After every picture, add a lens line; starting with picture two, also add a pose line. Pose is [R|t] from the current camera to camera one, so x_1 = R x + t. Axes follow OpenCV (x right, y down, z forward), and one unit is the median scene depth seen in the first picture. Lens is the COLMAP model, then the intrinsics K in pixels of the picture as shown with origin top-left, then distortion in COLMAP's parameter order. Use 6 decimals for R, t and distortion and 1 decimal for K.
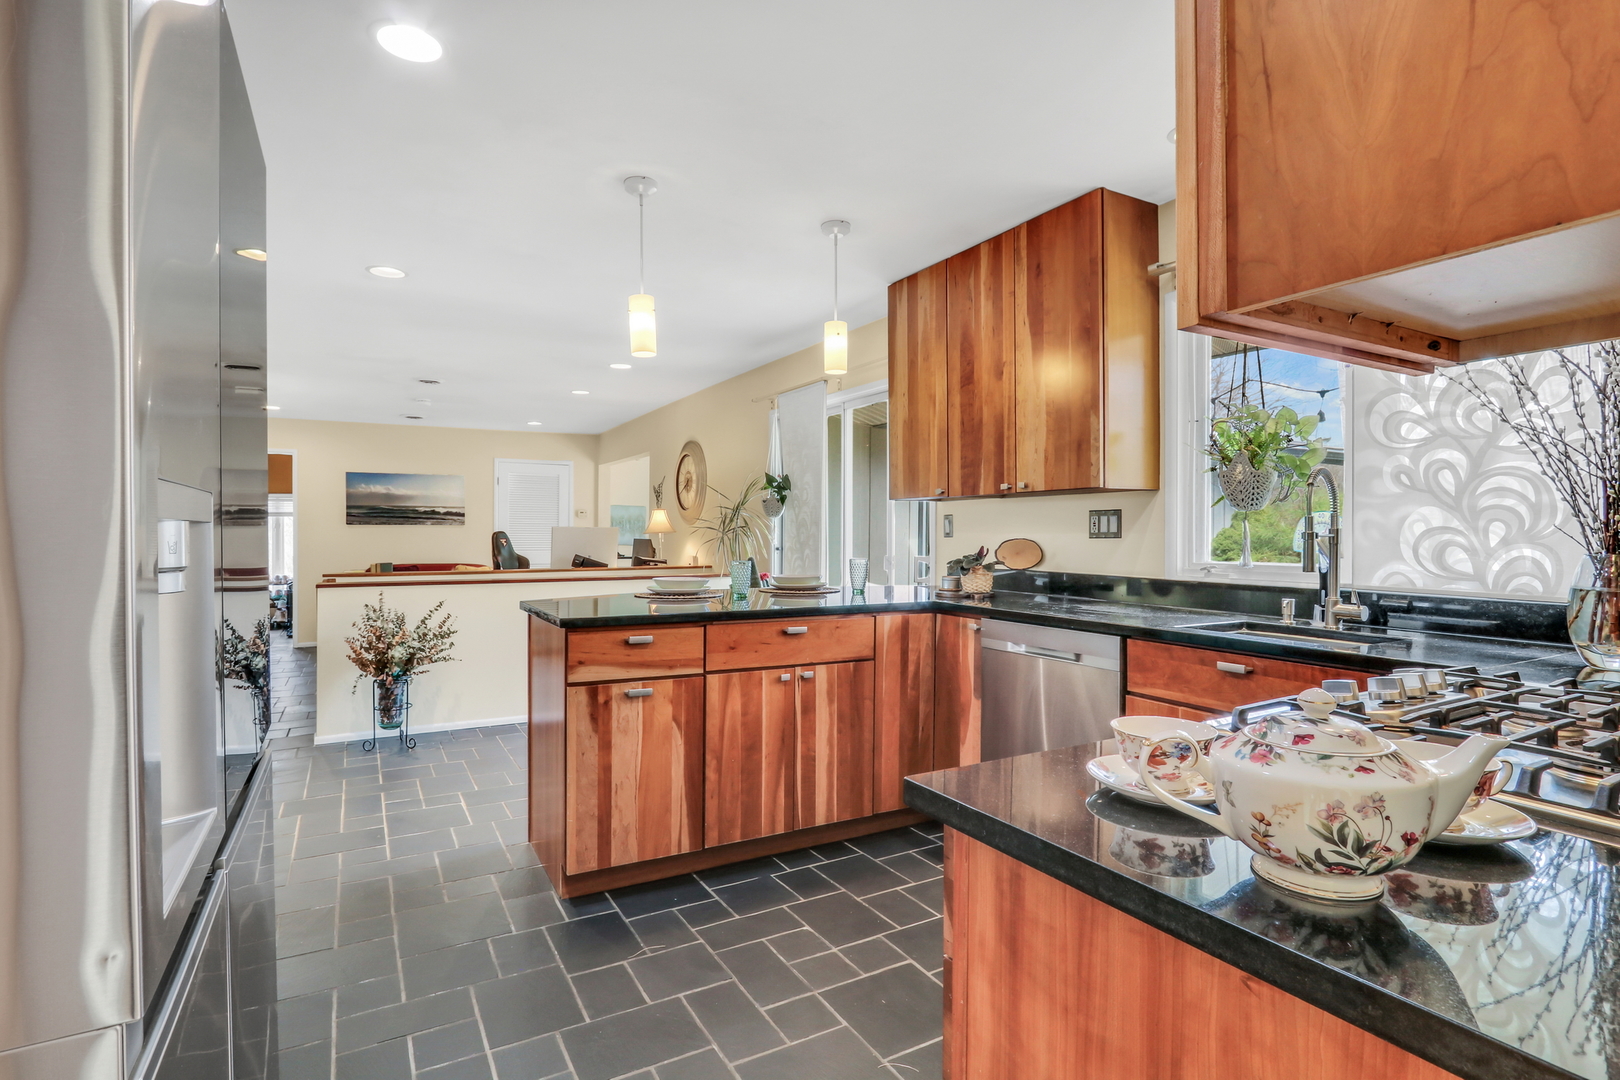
lens RADIAL K [[819.7, 0, 812.4], [0, 819.7, 539.2], [0, 0, 1]] dist [0.000792, 0.000360]
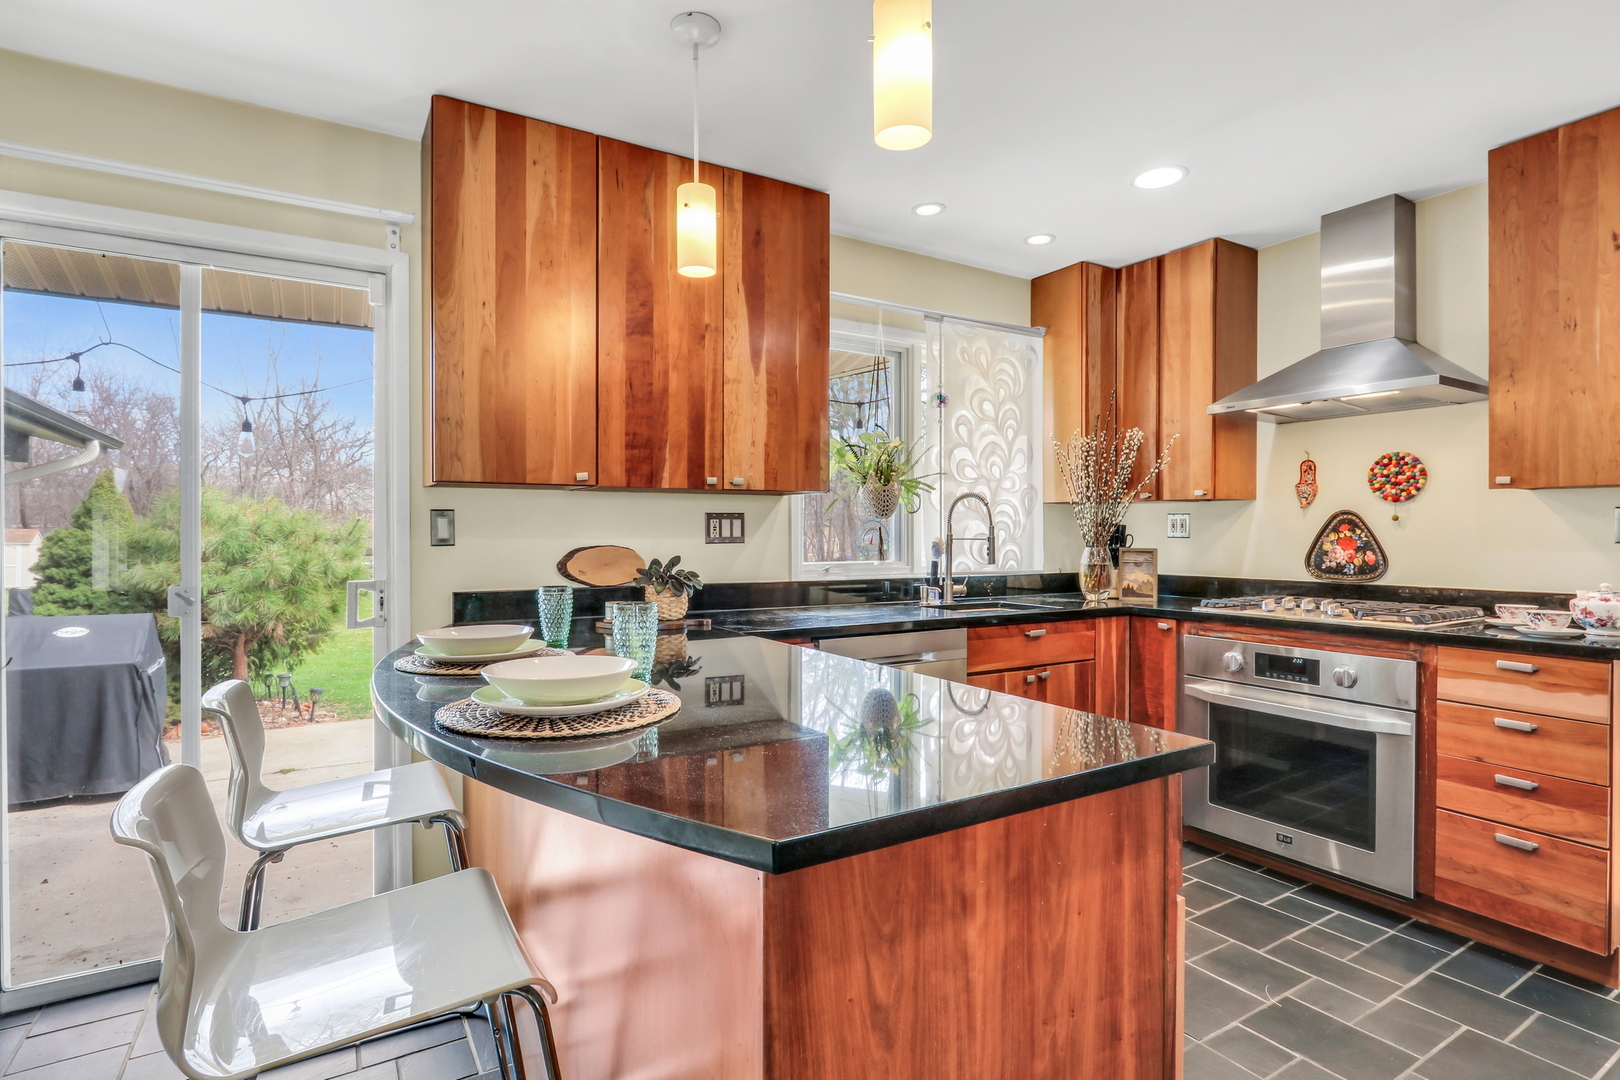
lens RADIAL K [[819.7, 0, 807.3], [0, 819.7, 534.4], [0, 0, 1]] dist [0.000792, 0.000360]
pose [[-0.042103, -0.003483, 0.999107, -0.784766], [0.007497, 0.999965, 0.003802, -0.019493], [-0.999085, 0.007651, -0.042076, 1.290059]]
